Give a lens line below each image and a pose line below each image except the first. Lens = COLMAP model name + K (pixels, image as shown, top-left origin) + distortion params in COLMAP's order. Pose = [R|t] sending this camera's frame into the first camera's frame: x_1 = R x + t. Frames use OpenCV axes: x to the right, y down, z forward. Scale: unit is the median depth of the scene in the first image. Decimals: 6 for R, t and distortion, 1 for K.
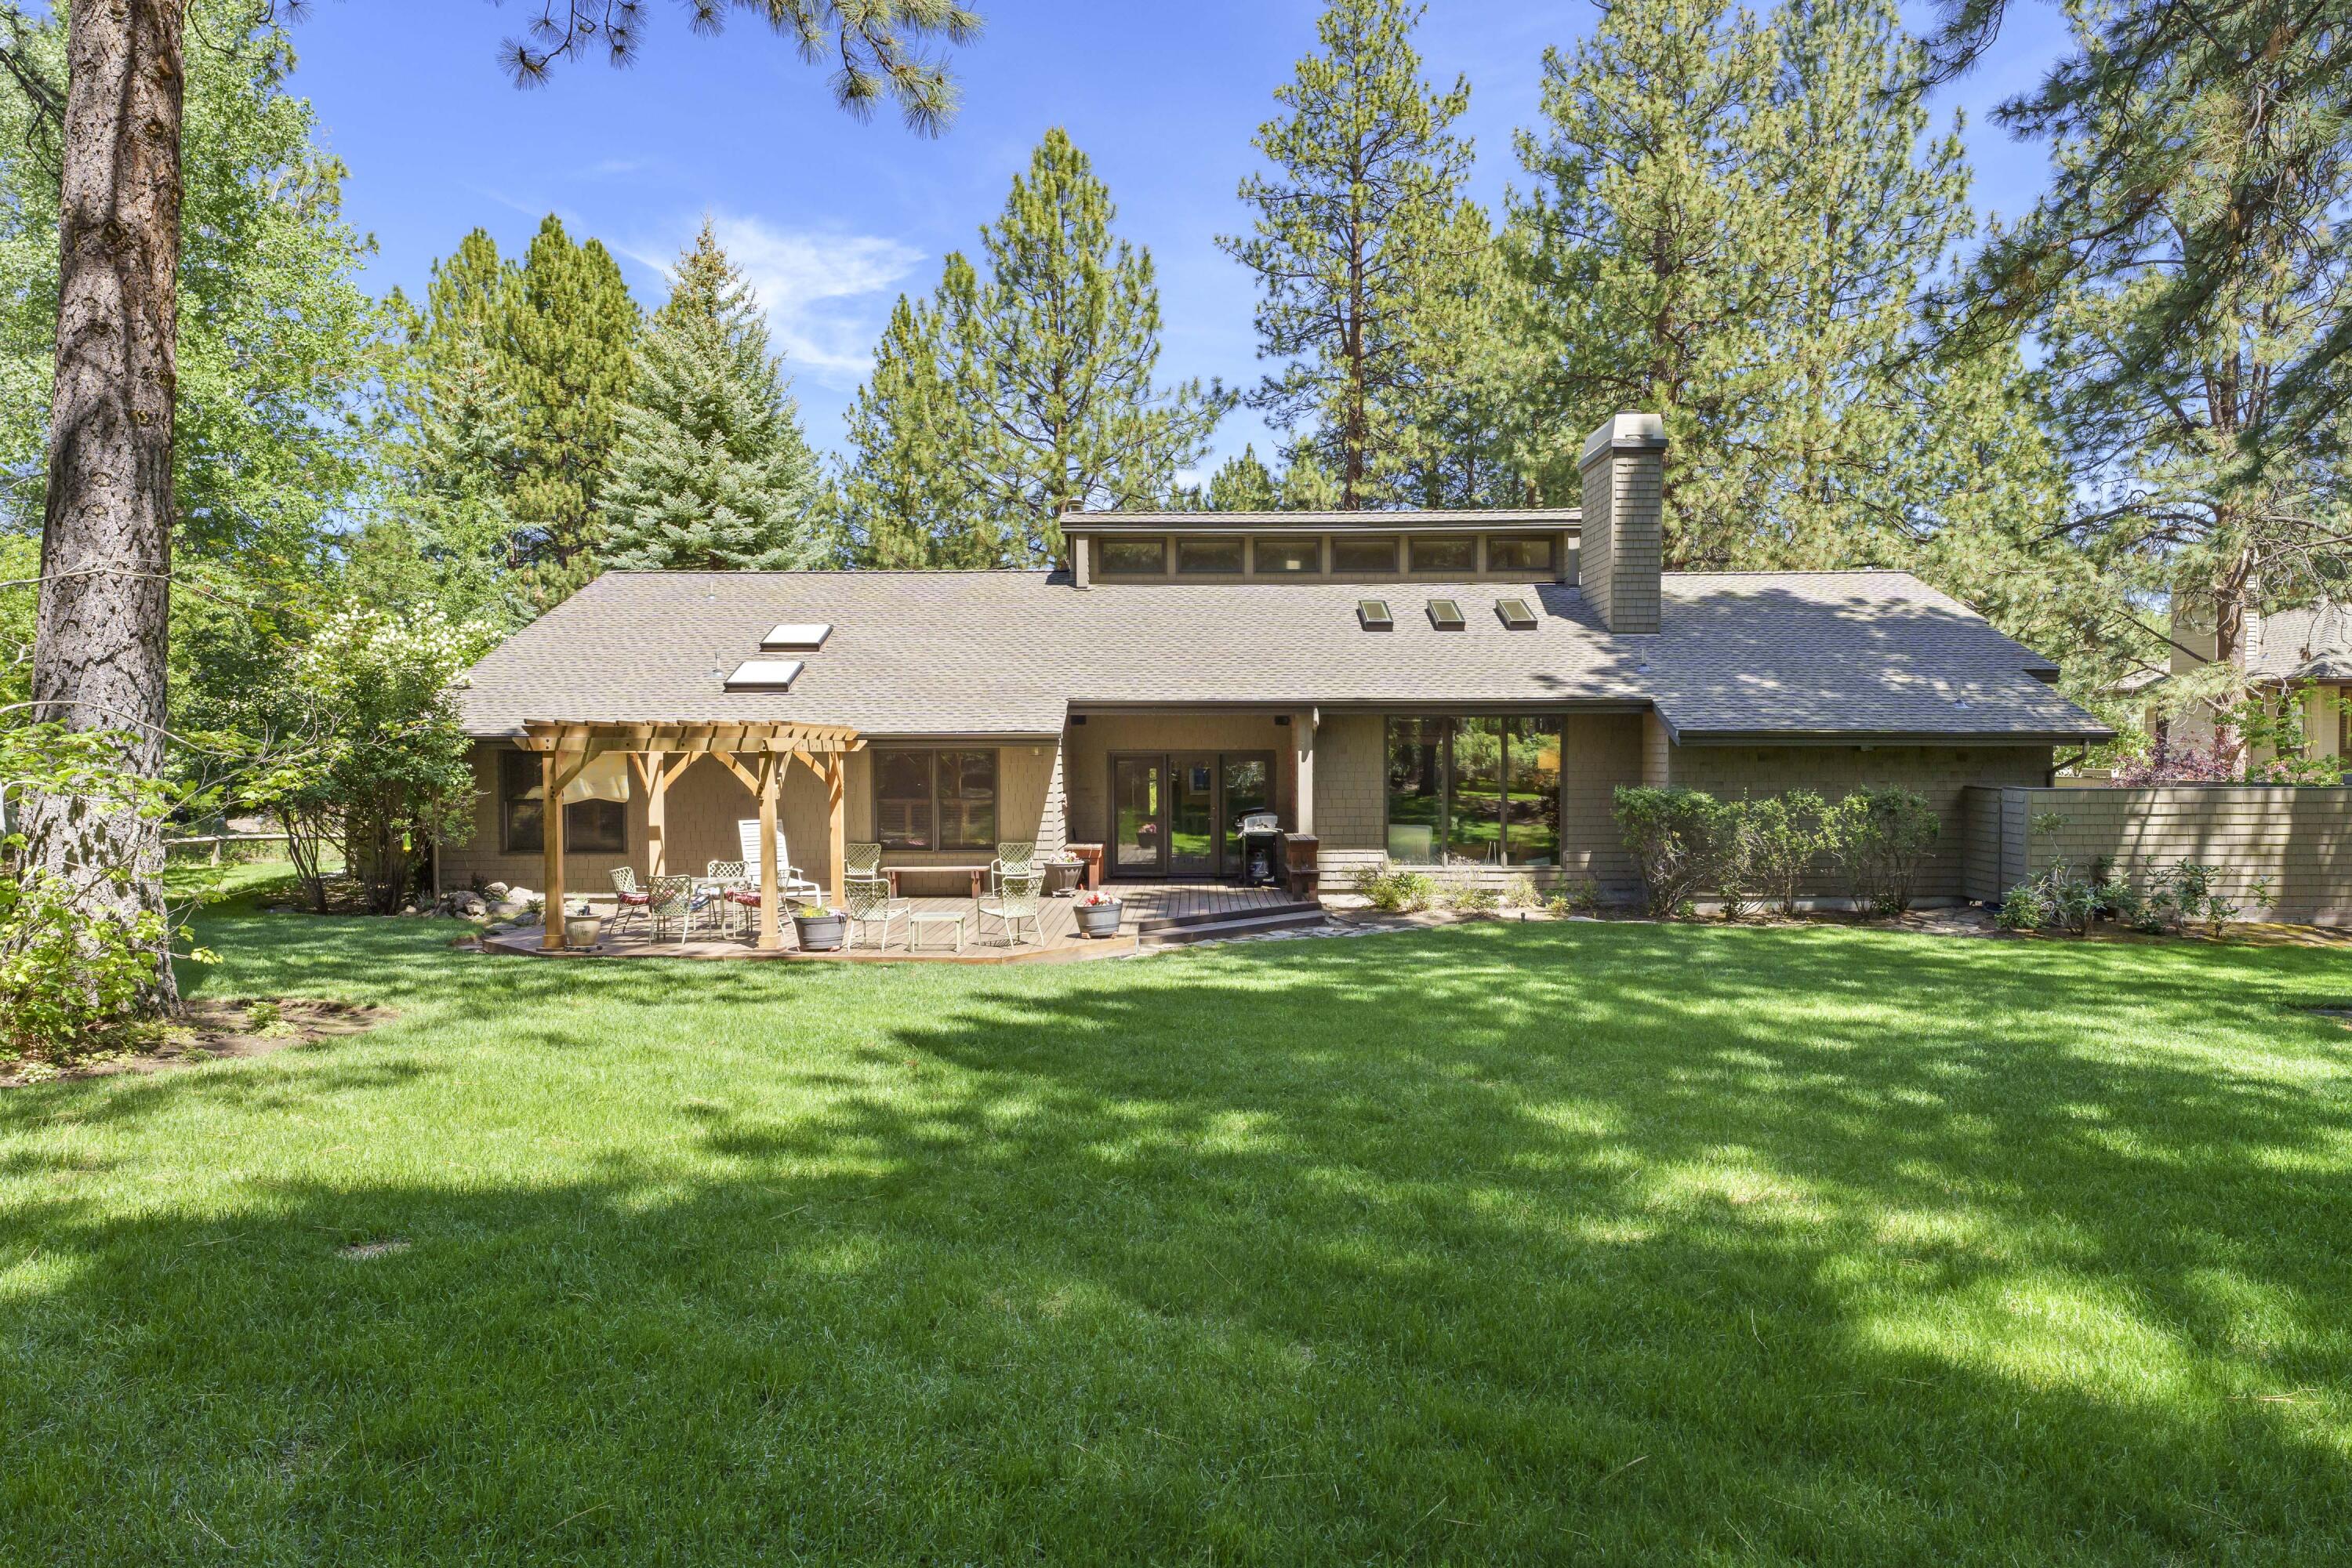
lens RADIAL K [[1428.6, 0, 1176.0], [0, 1428.6, 784.0], [0, 0, 1]] dist [0.002944, 0.000648]
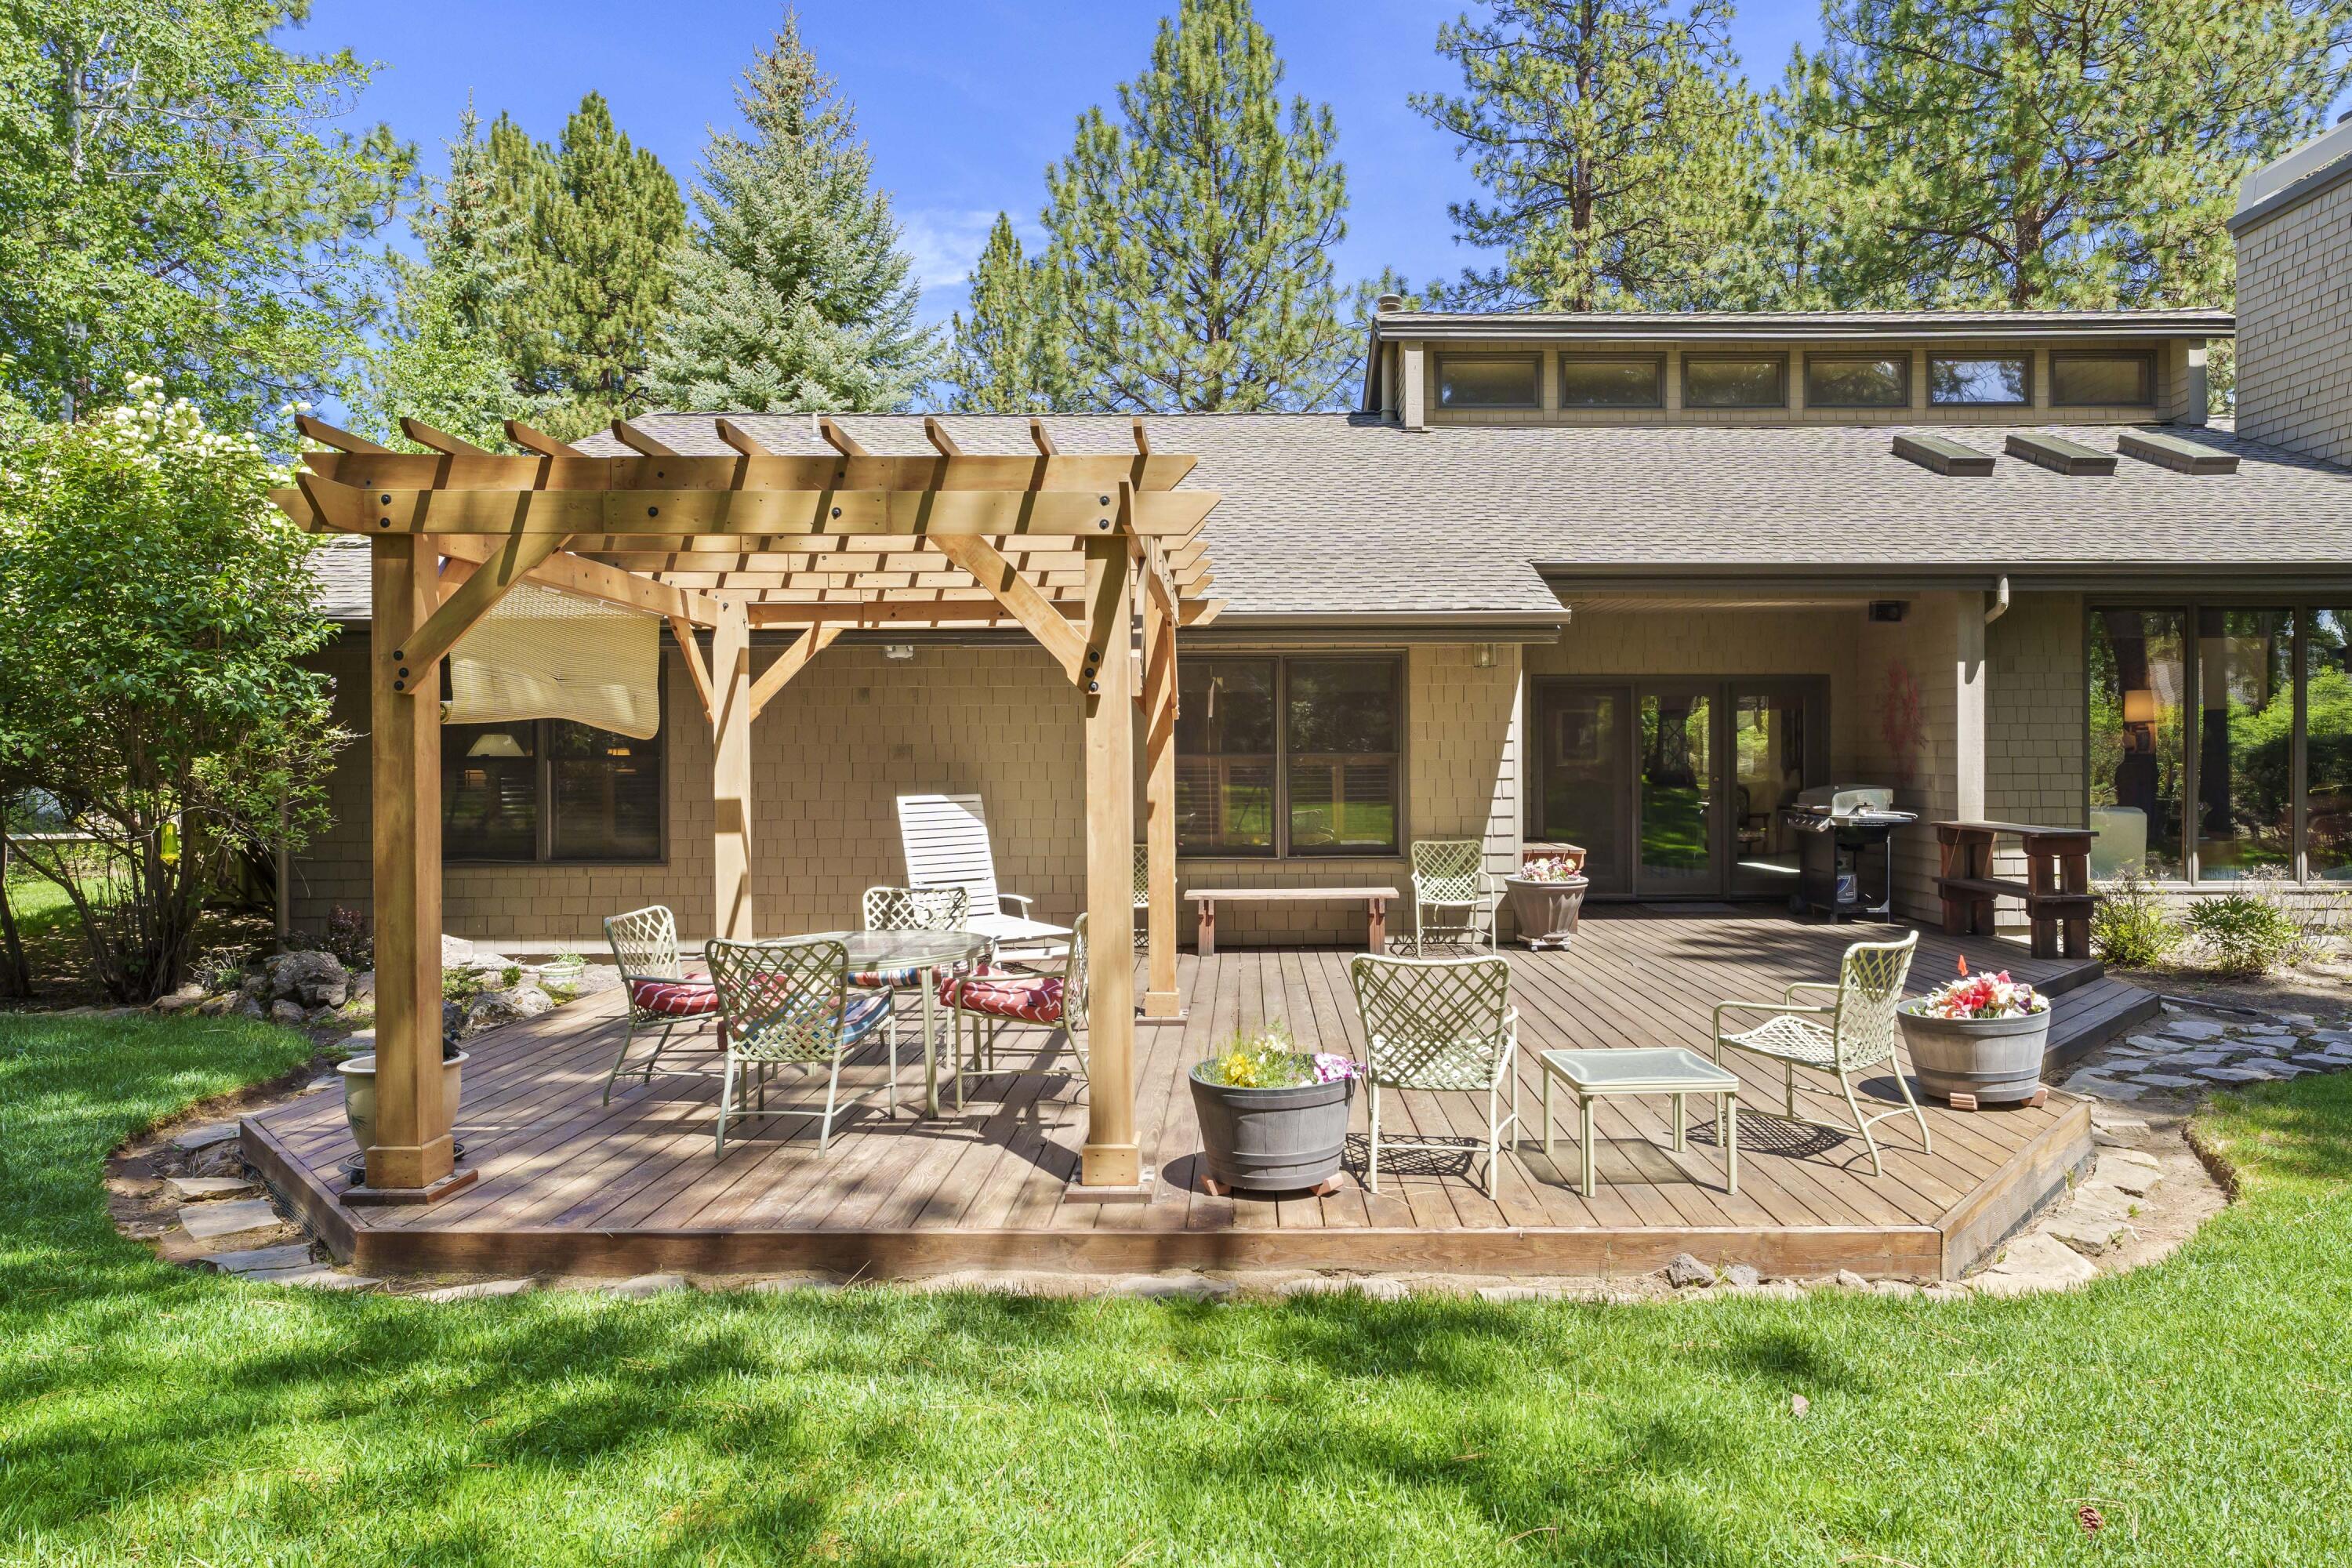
lens RADIAL K [[1313.2, 0, 1182.9], [0, 1313.2, 759.2], [0, 0, 1]] dist [-0.003506, -0.000397]
pose [[0.999984, -0.004540, -0.003312, -0.126920], [0.004448, 0.999619, -0.027235, 0.015618], [0.003434, 0.027220, 0.999624, 0.338874]]
